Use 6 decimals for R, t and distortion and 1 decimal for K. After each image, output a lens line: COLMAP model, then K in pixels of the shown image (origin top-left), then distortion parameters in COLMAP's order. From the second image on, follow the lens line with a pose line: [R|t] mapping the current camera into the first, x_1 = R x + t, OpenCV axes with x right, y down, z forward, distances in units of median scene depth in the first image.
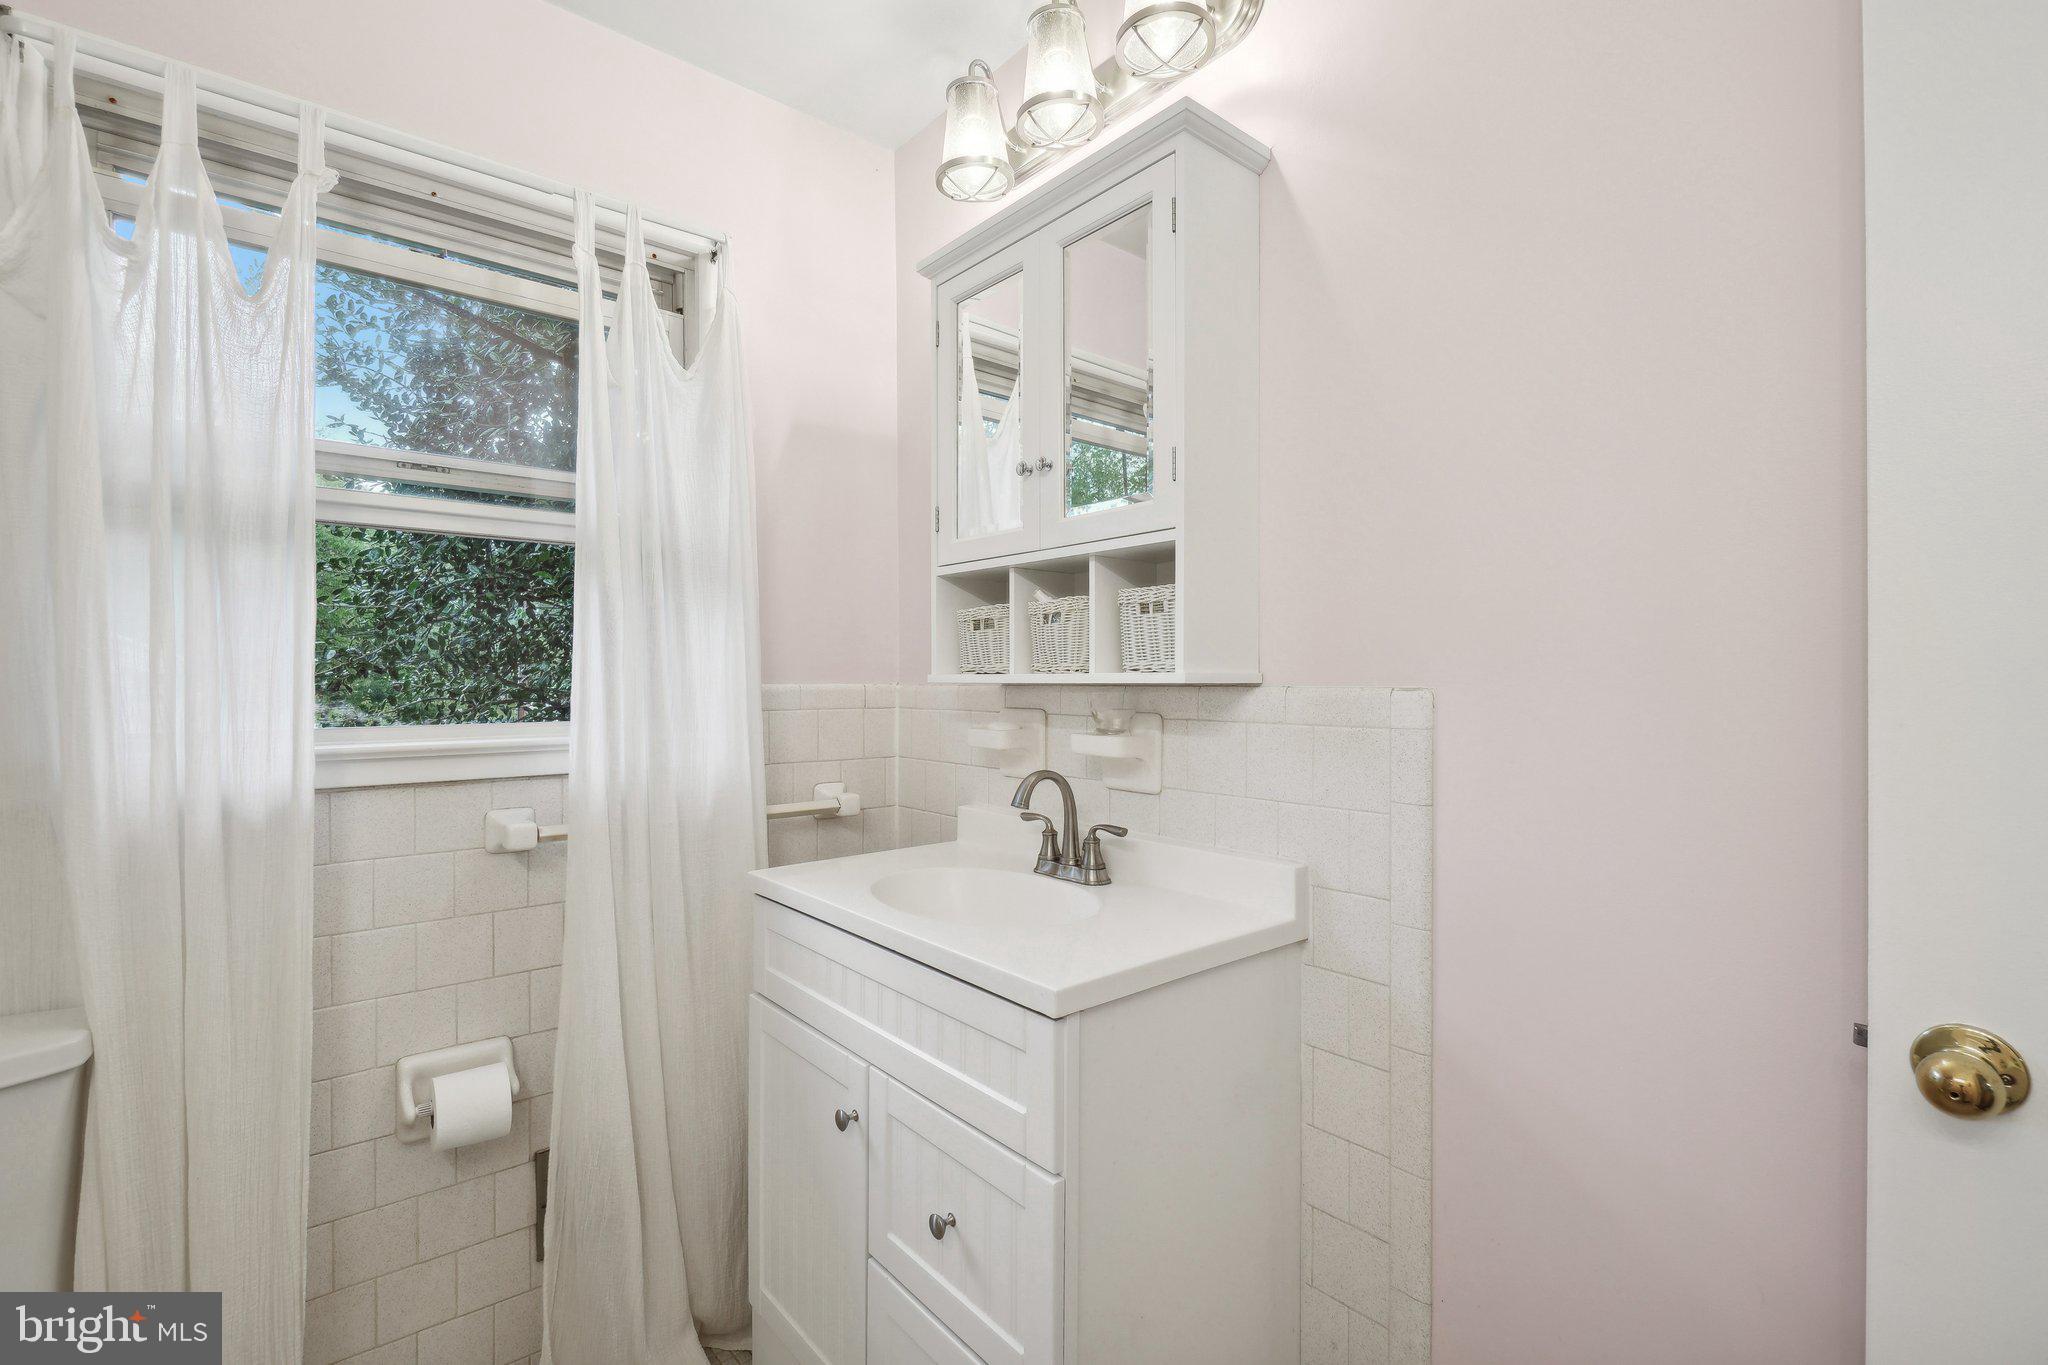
lens RADIAL K [[913.1, 0, 1018.1], [0, 913.1, 663.0], [0, 0, 1]] dist [-0.000480, -0.000046]
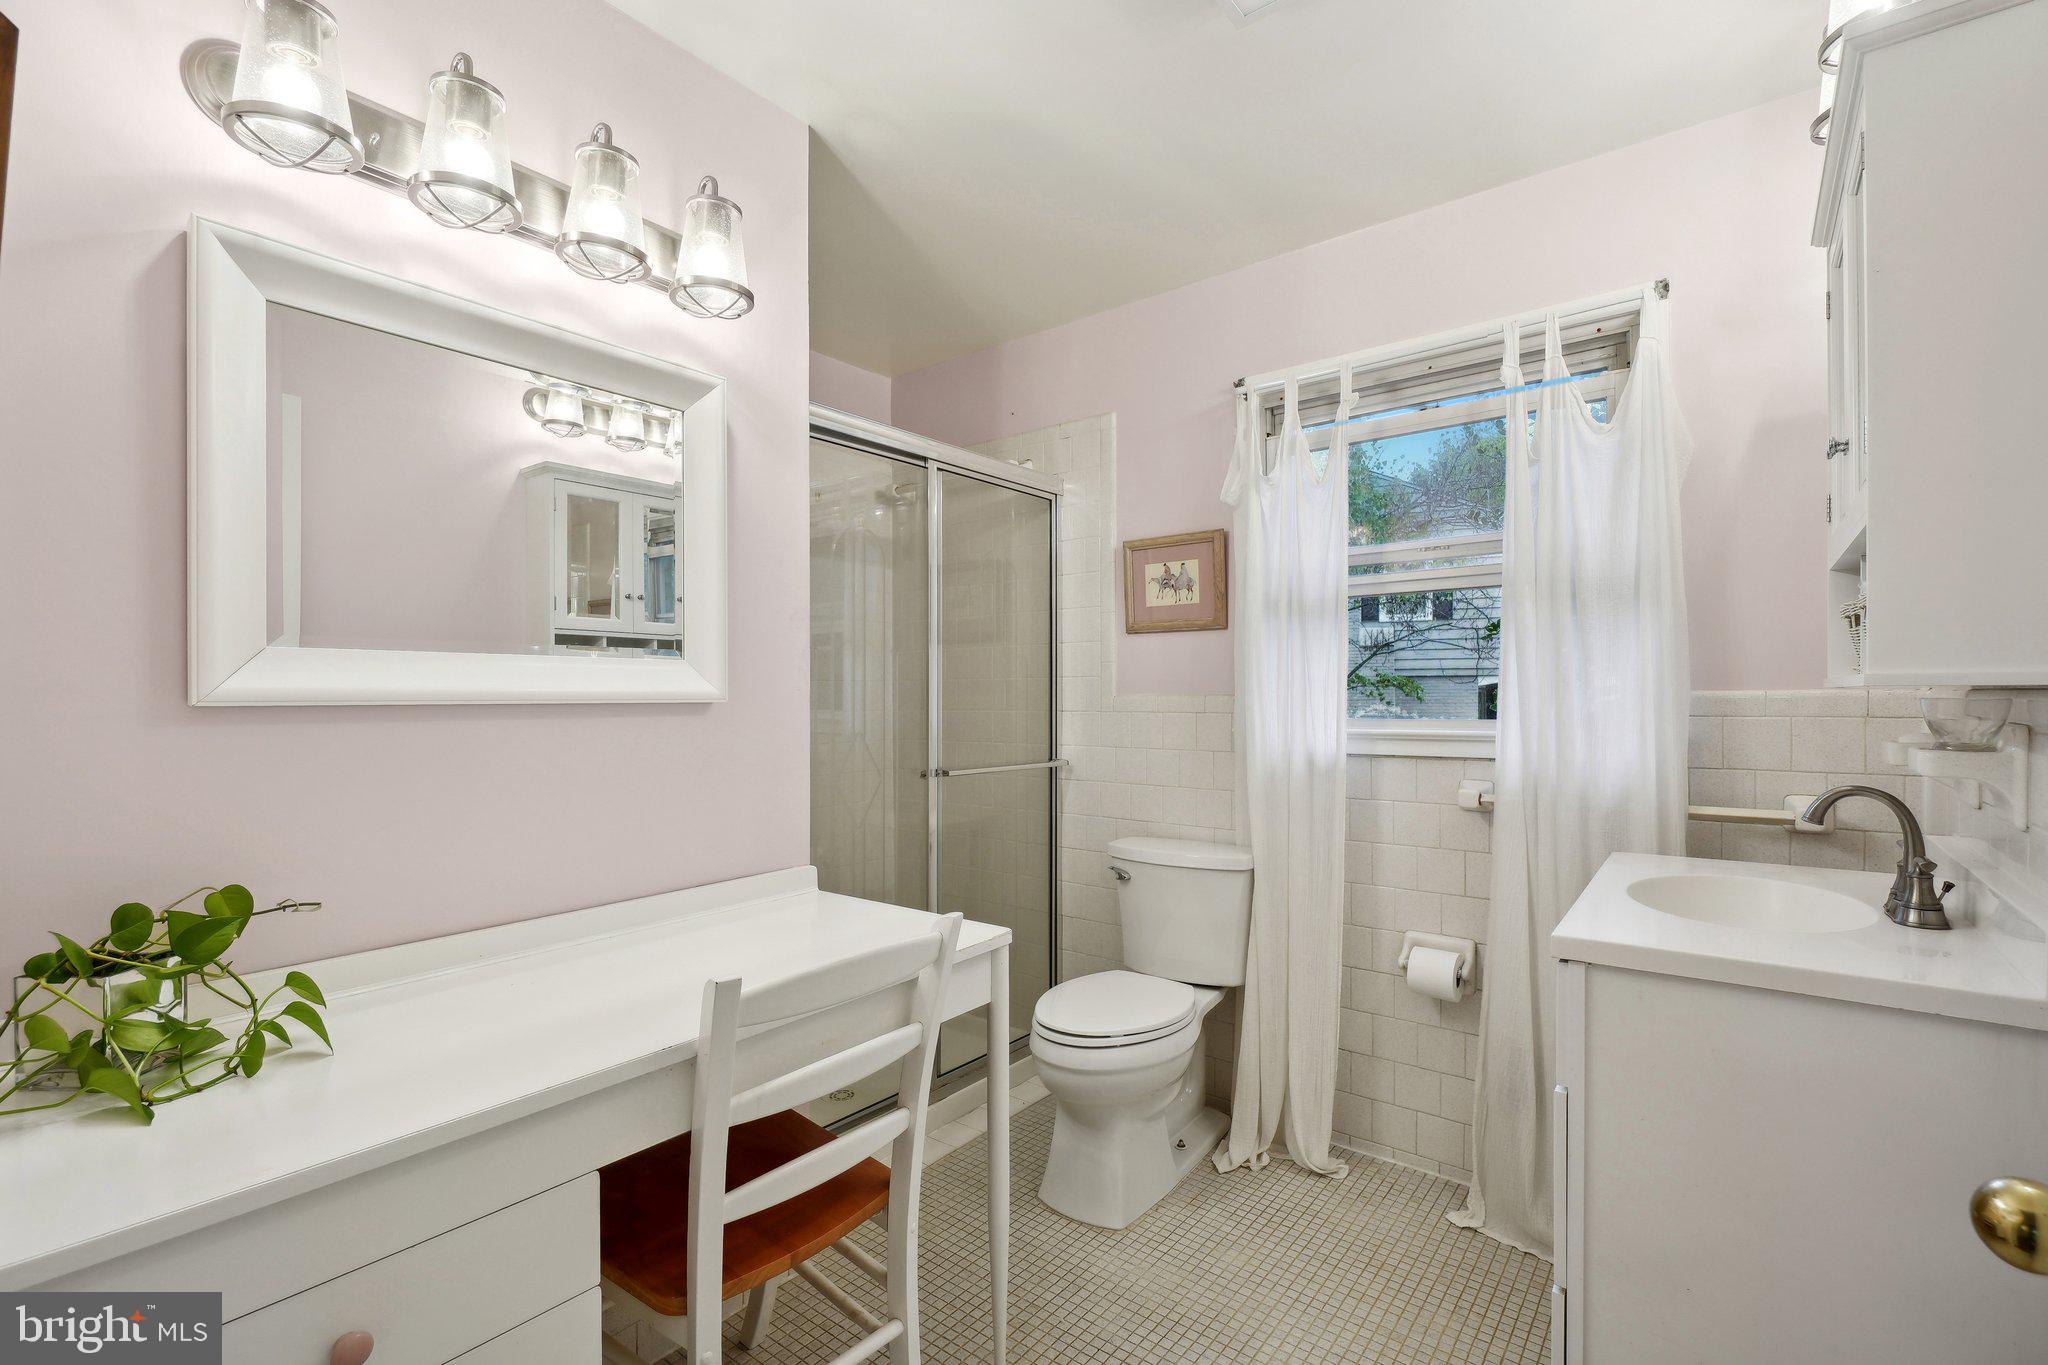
lens RADIAL K [[924.1, 0, 1024.0], [0, 924.1, 682.5], [0, 0, 1]] dist [-0.003150, -0.000470]
pose [[0.215134, -0.015197, -0.976466, 0.734199], [0.025902, 0.999616, -0.009851, 0.004597], [0.976241, -0.023173, 0.215445, 0.020052]]
